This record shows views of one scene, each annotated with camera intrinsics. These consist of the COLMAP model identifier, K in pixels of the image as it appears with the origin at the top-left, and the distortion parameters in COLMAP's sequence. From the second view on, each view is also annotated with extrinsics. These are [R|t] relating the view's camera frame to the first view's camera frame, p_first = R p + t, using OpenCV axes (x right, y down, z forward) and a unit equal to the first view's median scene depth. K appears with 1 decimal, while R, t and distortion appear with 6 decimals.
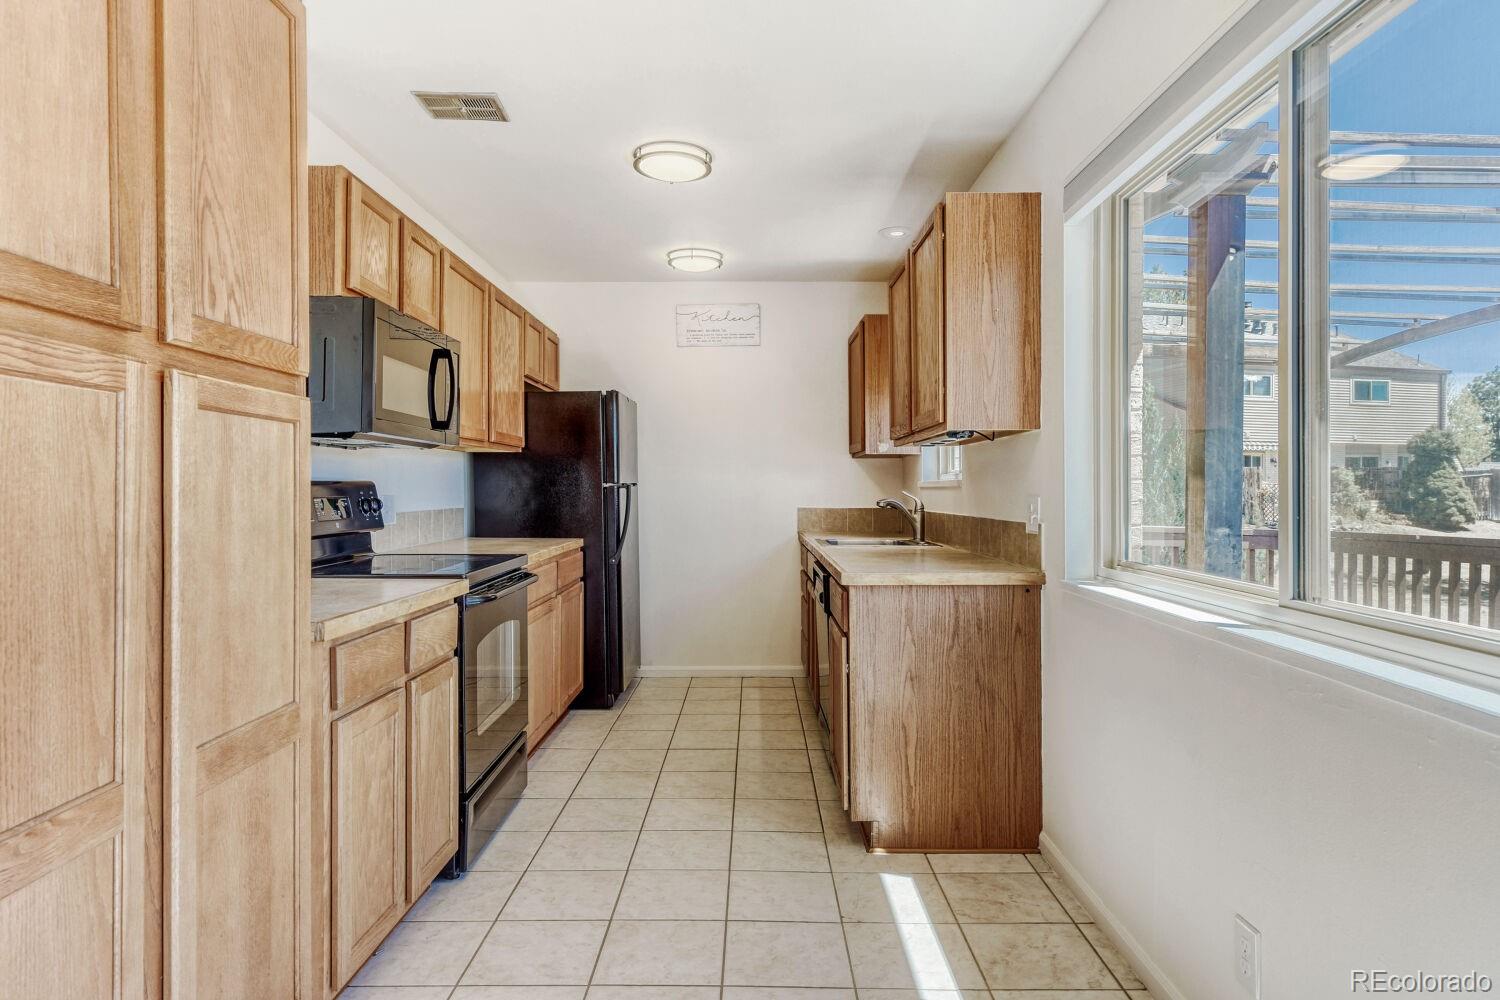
lens RADIAL K [[873.8, 0, 759.5], [0, 873.8, 502.0], [0, 0, 1]] dist [0.000433, -0.002043]
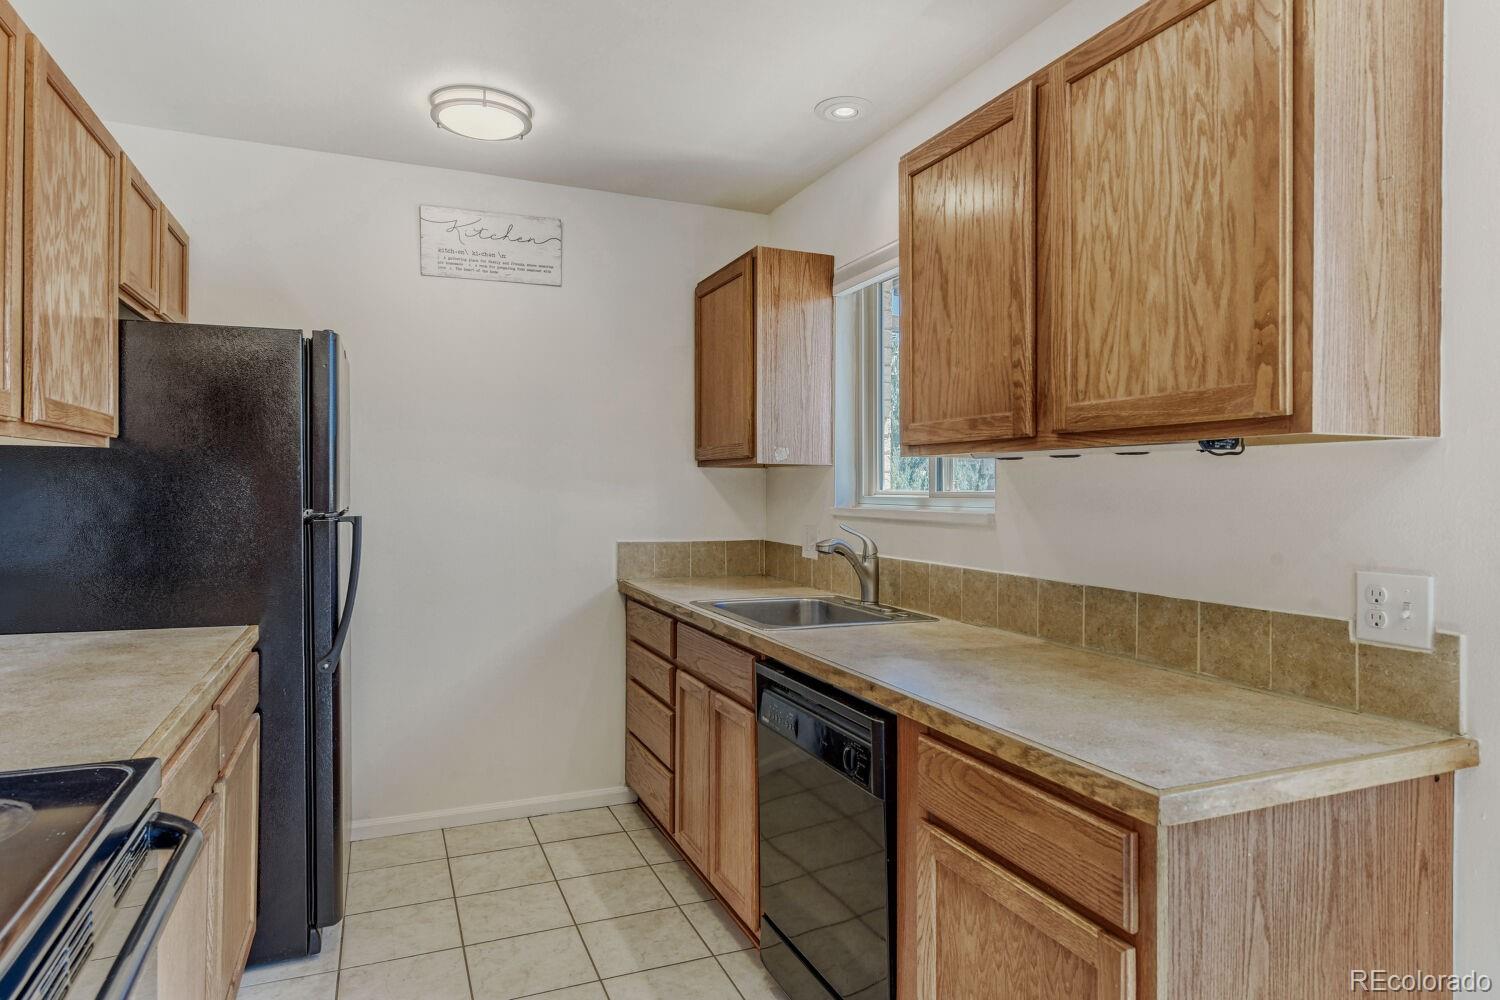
lens RADIAL K [[873.8, 0, 755.0], [0, 873.8, 492.0], [0, 0, 1]] dist [0.000433, -0.002043]
pose [[0.923229, 0.006660, 0.384193, -0.137773], [-0.003129, 0.999947, -0.009814, -0.030367], [-0.384238, 0.007858, 0.923201, 0.450740]]
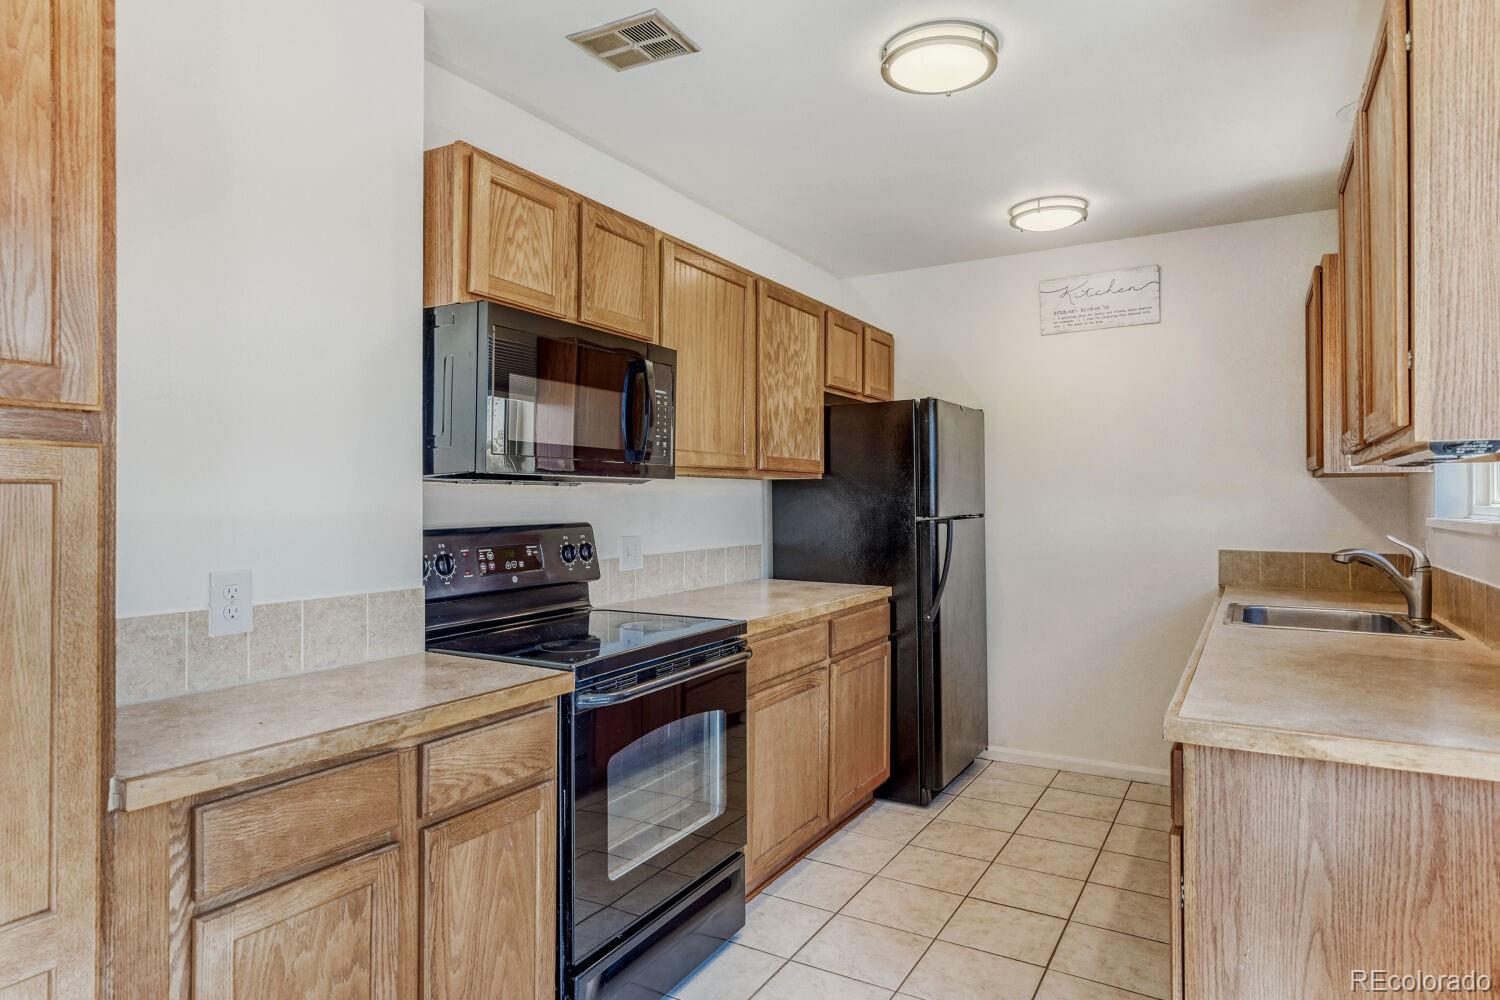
lens RADIAL K [[873.8, 0, 747.0], [0, 873.8, 503.3], [0, 0, 1]] dist [0.000433, -0.002043]
pose [[0.860350, 0.001898, -0.509699, 0.092390], [-0.007004, 0.999943, -0.008098, -0.027364], [0.509655, 0.010537, 0.860314, 0.259896]]
